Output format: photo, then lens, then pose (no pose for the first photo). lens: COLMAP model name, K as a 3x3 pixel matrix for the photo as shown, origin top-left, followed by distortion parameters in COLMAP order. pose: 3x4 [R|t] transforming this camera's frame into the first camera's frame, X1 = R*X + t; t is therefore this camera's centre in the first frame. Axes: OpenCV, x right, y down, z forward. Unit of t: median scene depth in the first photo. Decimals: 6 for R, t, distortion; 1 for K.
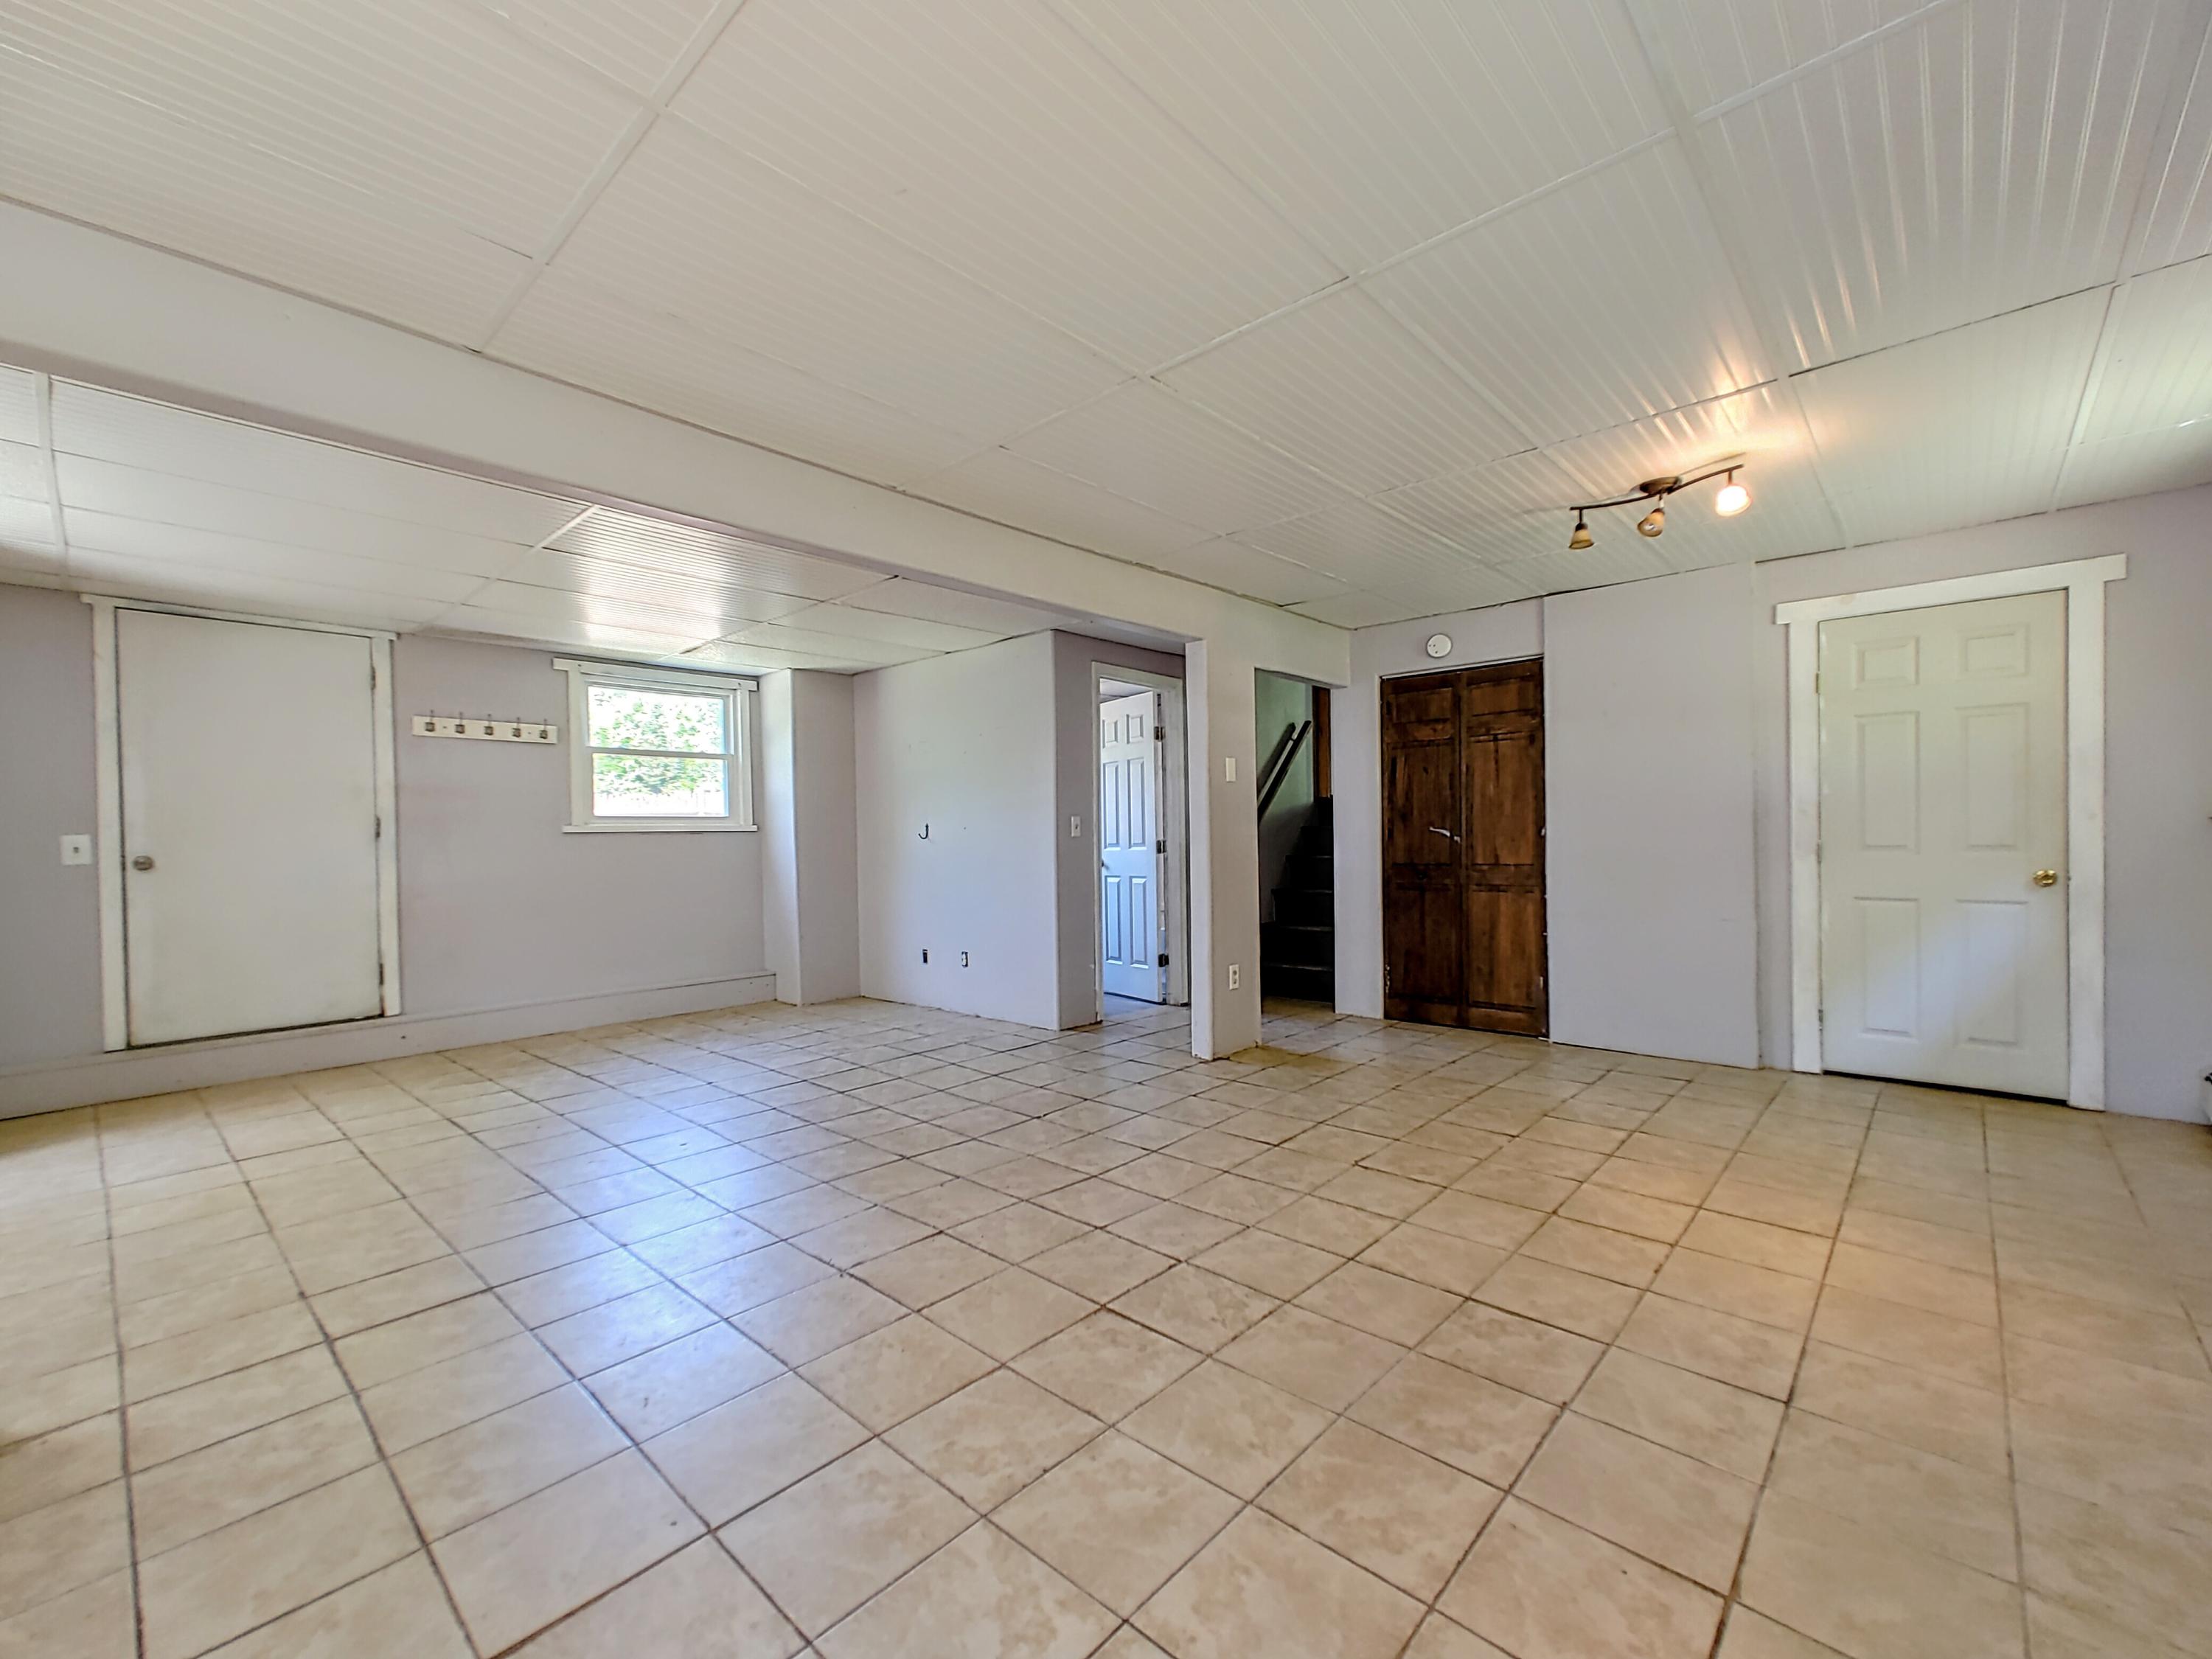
lens RADIAL K [[921.5, 0, 1113.7], [0, 921.5, 848.2], [0, 0, 1]] dist [0.001149, -0.000069]
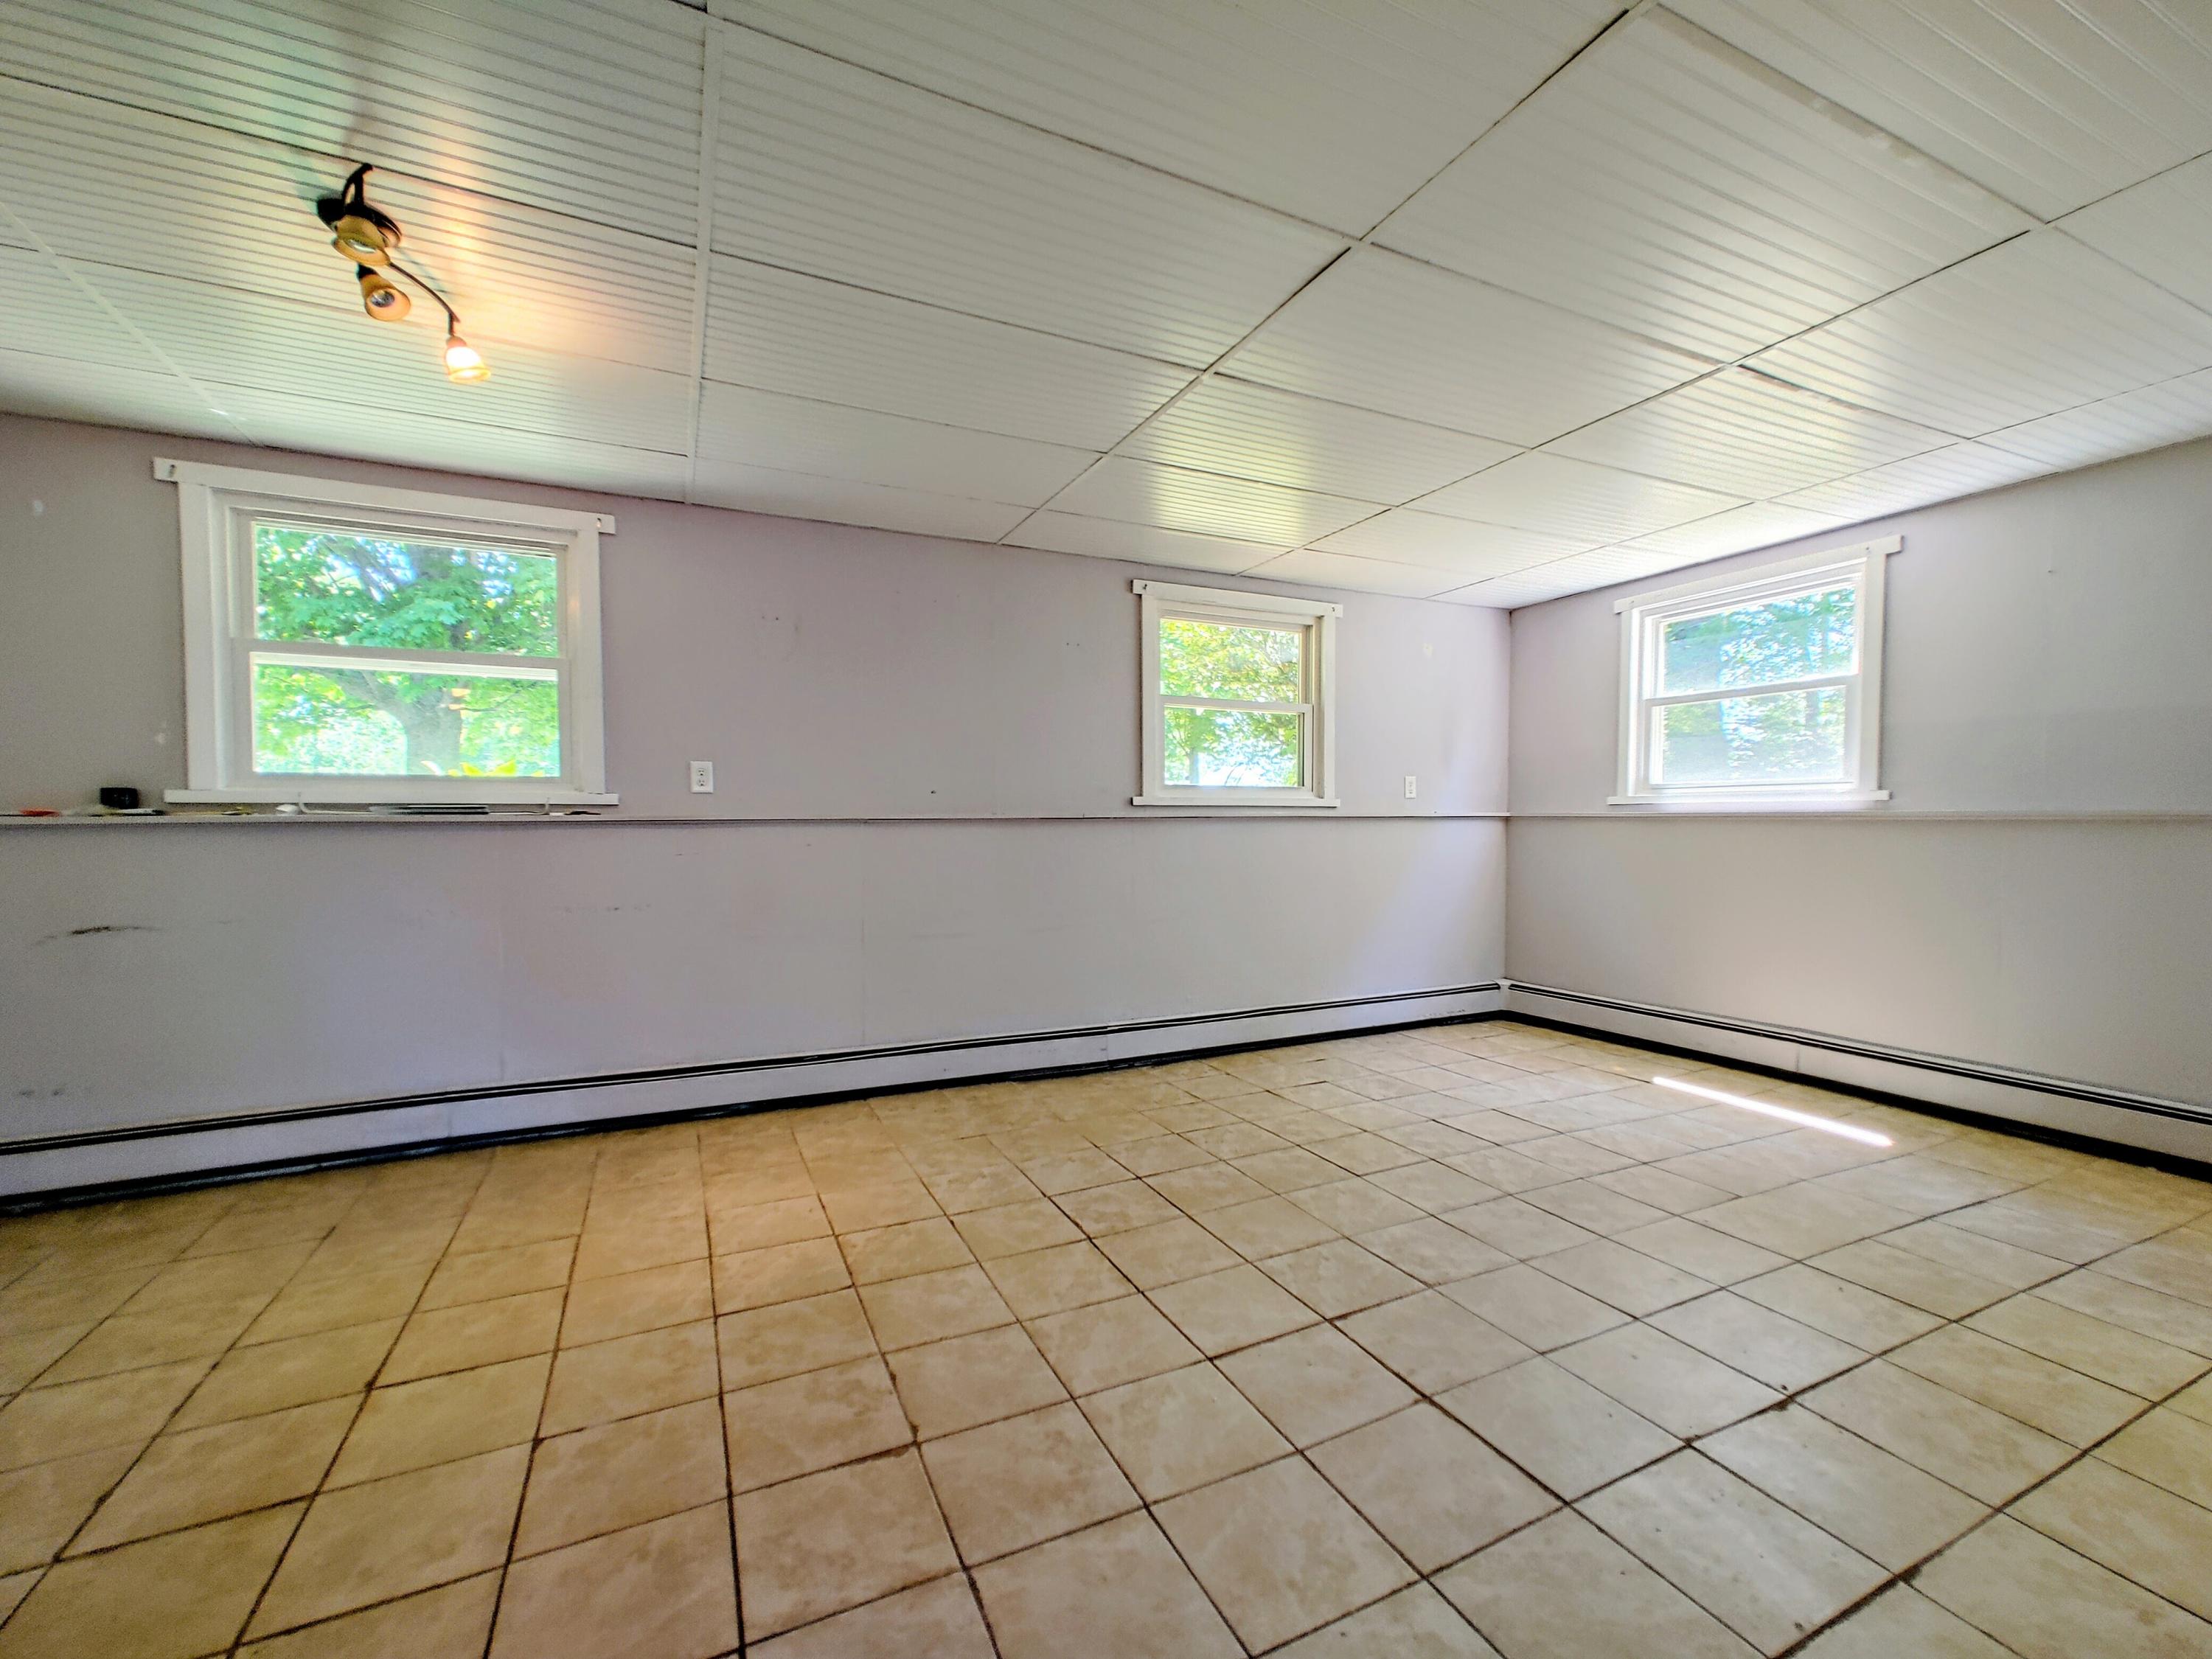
lens RADIAL K [[921.5, 0, 1113.7], [0, 921.5, 848.2], [0, 0, 1]] dist [0.001149, -0.000069]
pose [[-0.927093, 0.006077, 0.374781, -0.068152], [0.021435, 0.999092, 0.036824, -0.031301], [-0.374217, 0.042173, -0.926382, 1.940730]]
